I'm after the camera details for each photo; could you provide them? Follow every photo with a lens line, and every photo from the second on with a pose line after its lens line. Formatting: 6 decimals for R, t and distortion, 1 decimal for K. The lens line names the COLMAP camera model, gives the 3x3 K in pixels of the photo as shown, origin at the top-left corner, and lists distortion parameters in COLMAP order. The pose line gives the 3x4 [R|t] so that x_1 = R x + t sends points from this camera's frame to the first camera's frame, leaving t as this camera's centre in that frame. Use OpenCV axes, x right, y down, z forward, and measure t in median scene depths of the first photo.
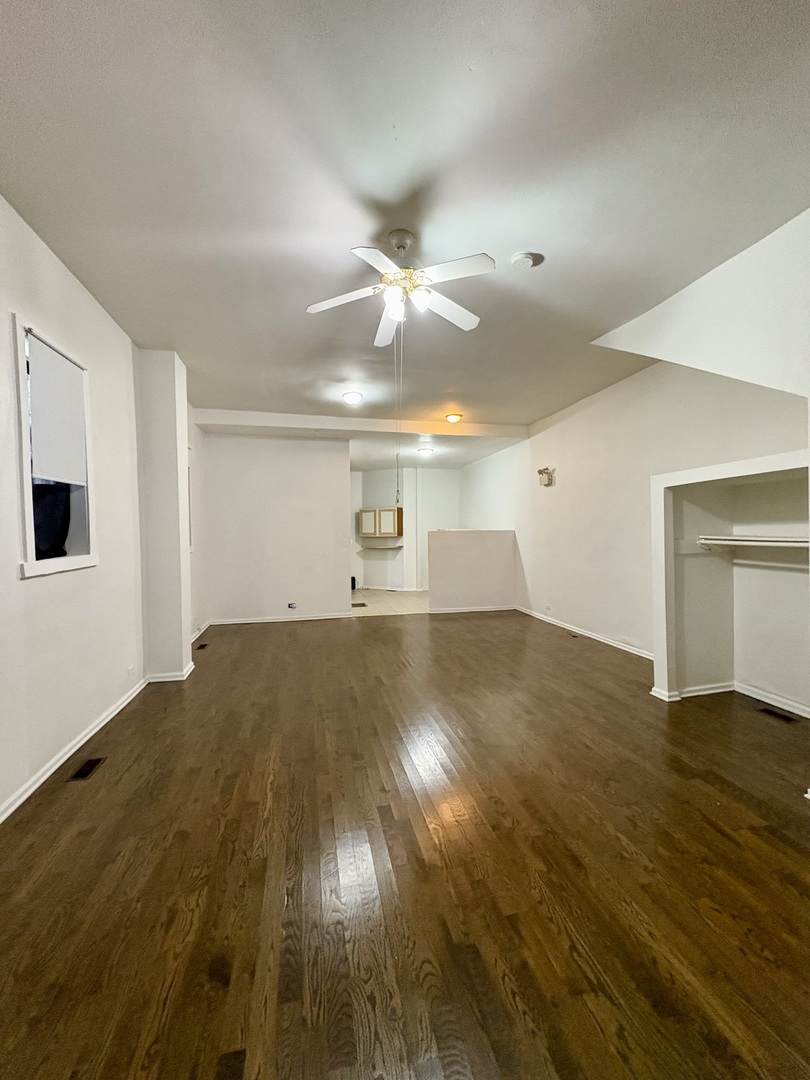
lens RADIAL K [[430.7, 0, 406.3], [0, 430.7, 540.6], [0, 0, 1]] dist [-0.002936, -0.000094]
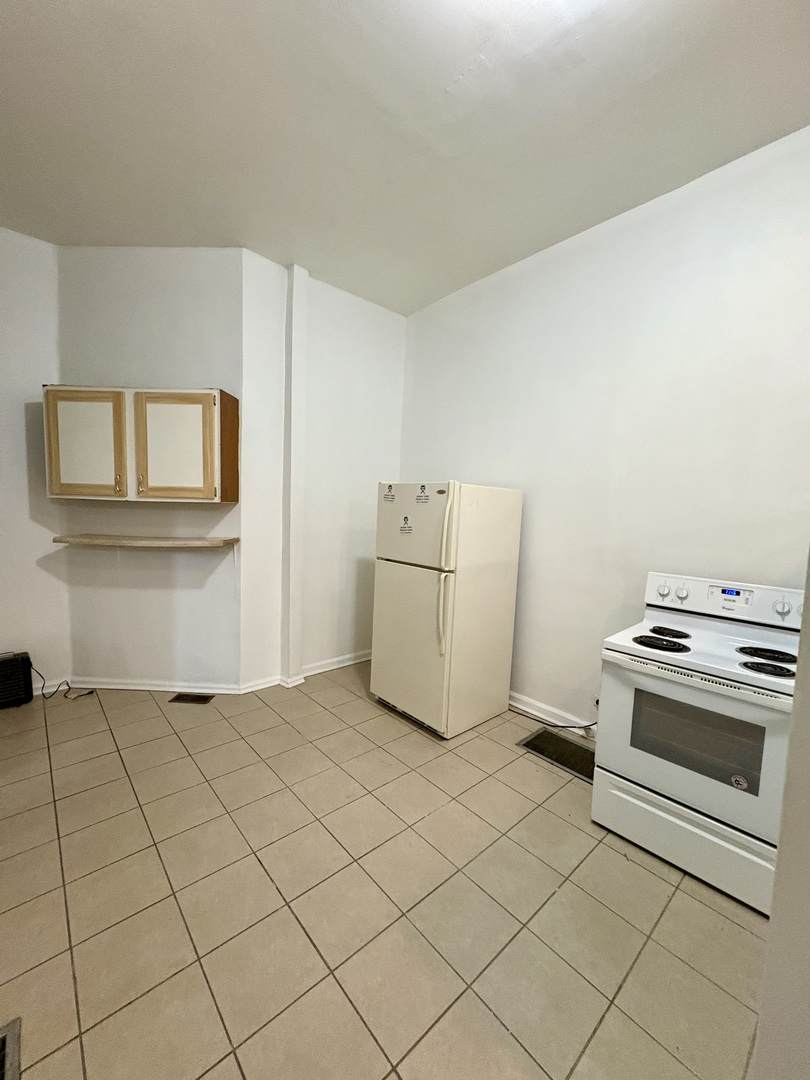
lens RADIAL K [[430.7, 0, 400.8], [0, 430.7, 542.0], [0, 0, 1]] dist [-0.002936, -0.000094]
pose [[0.881669, -0.003833, 0.471853, -0.046162], [-0.033039, 0.997011, 0.069834, -0.008435], [-0.470710, -0.077160, 0.878907, 0.694376]]
